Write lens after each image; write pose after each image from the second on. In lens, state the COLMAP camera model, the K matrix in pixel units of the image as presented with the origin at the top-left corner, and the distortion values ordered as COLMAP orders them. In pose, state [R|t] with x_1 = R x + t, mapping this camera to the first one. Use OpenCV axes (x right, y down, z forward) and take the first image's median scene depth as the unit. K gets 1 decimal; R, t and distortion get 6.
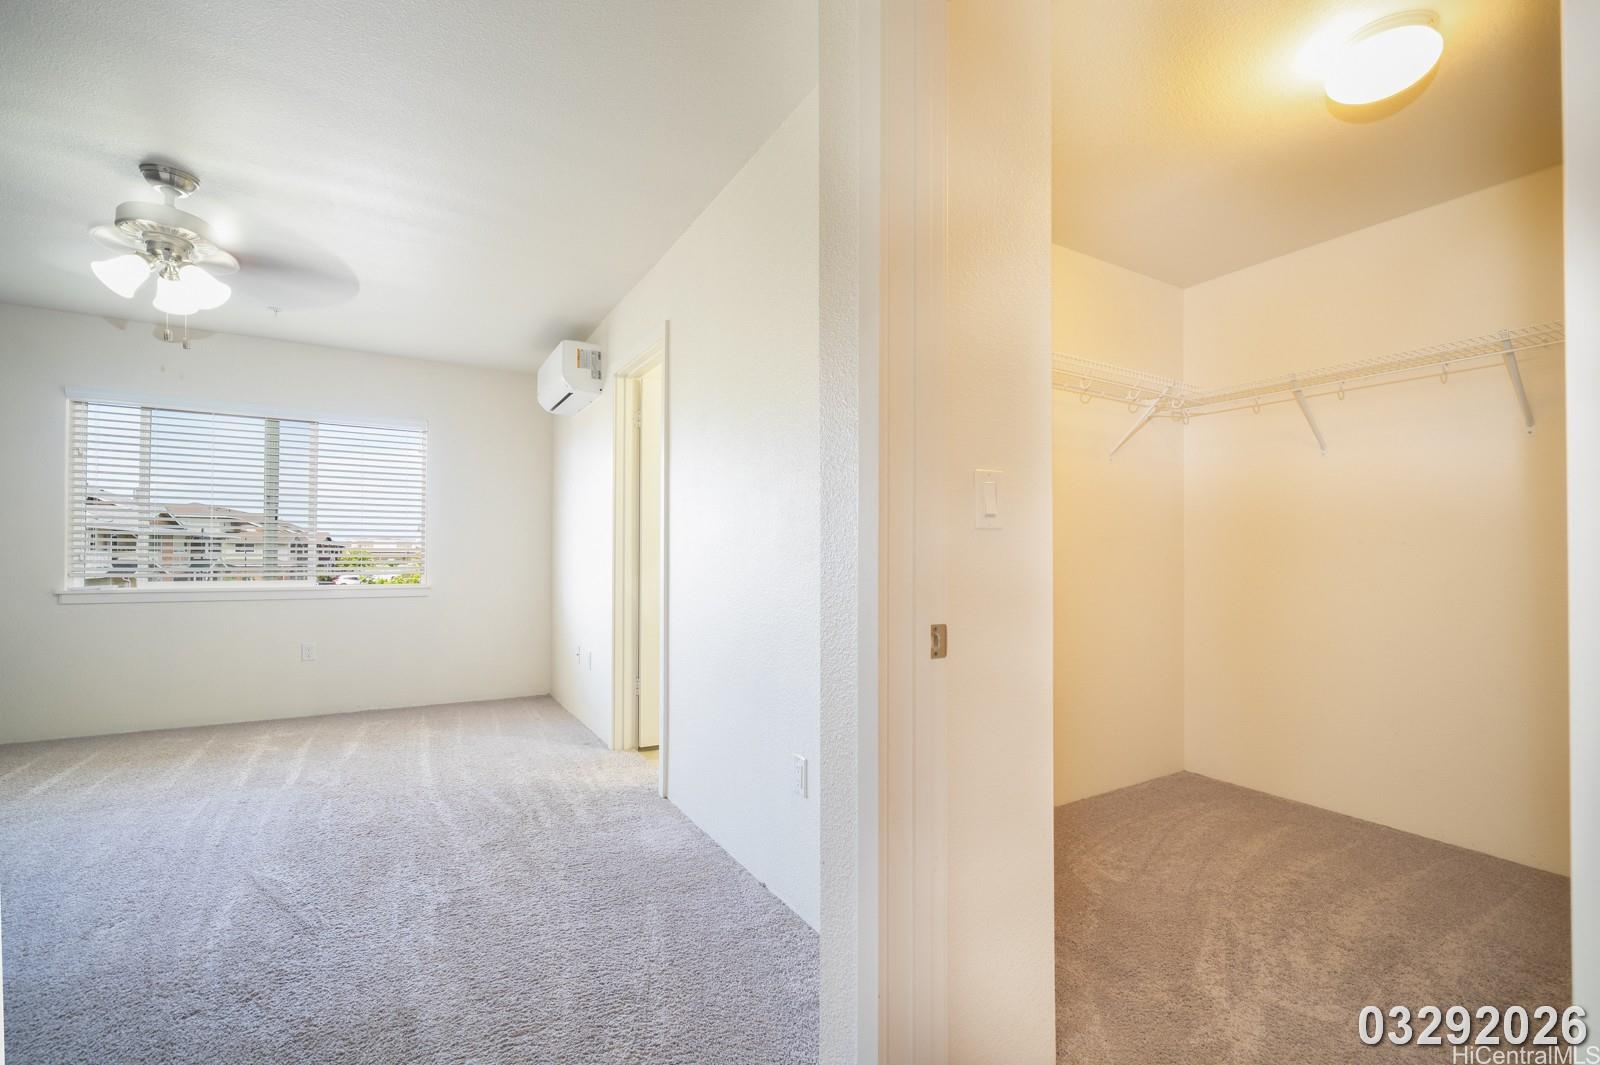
lens RADIAL K [[694.1, 0, 794.4], [0, 694.1, 558.6], [0, 0, 1]] dist [0.002050, 0.000310]
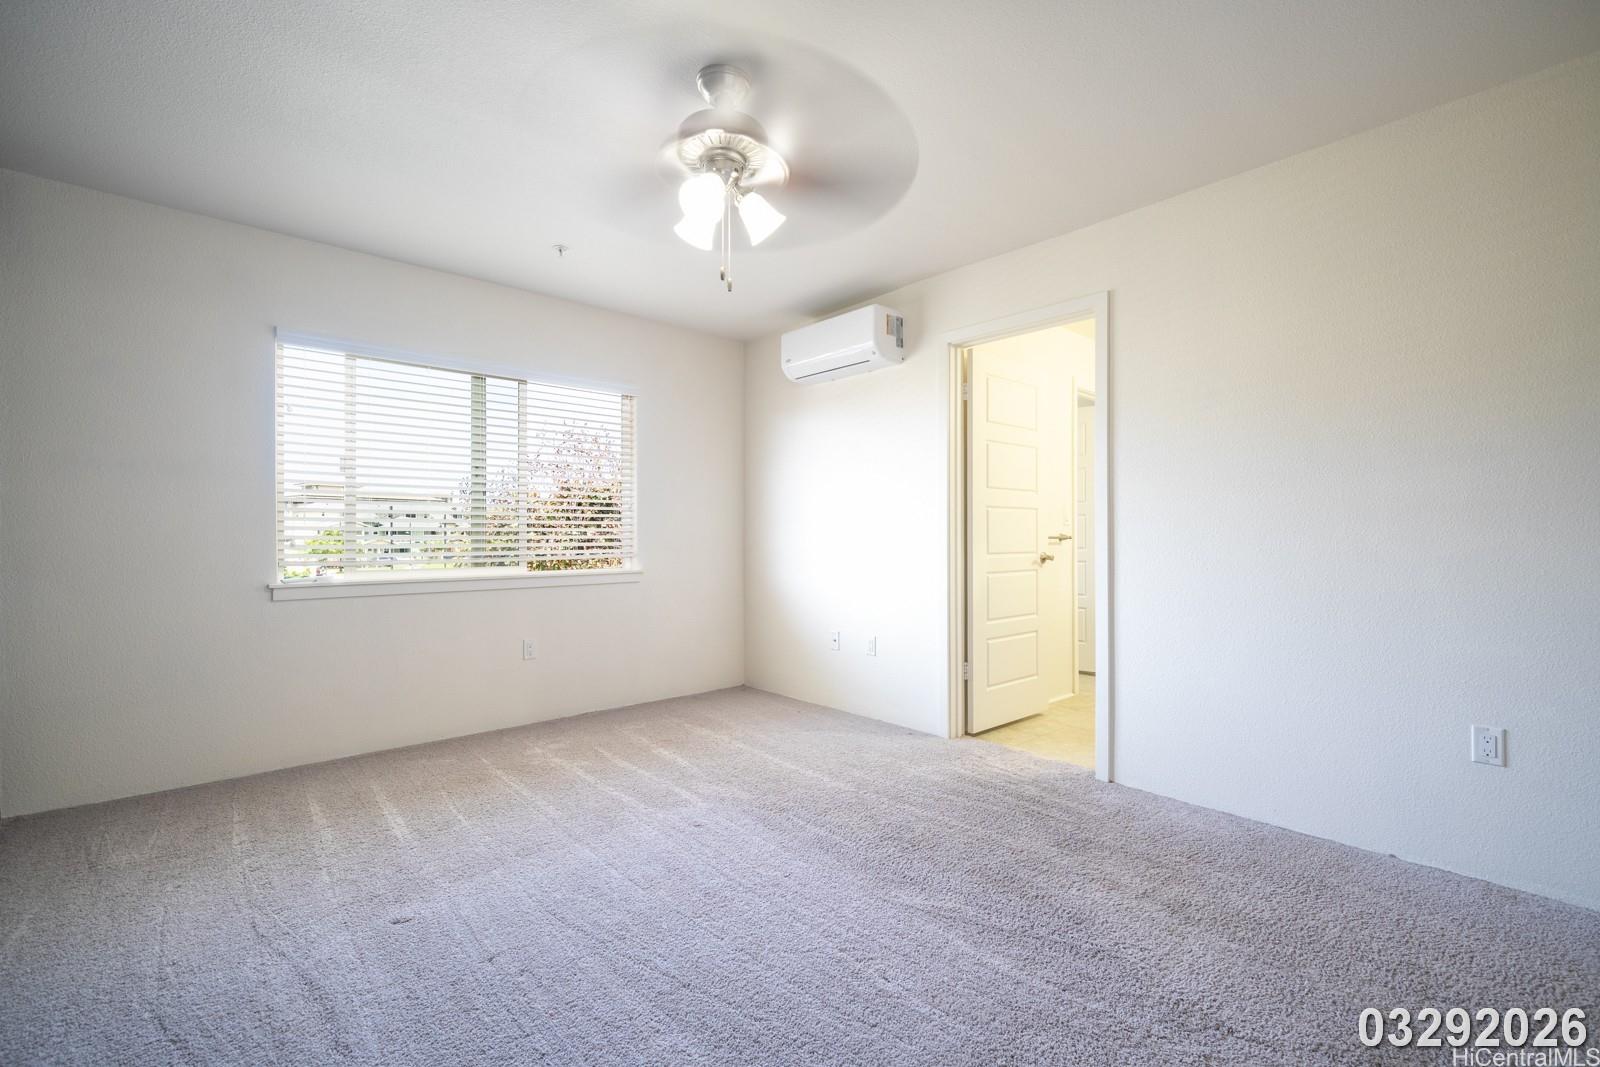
lens RADIAL K [[694.1, 0, 798.5], [0, 694.1, 543.4], [0, 0, 1]] dist [0.002050, 0.000310]
pose [[0.978435, -0.009037, 0.206360, -0.653262], [0.007281, 0.999931, 0.009269, -0.002267], [-0.206429, -0.007567, 0.978432, 0.110678]]
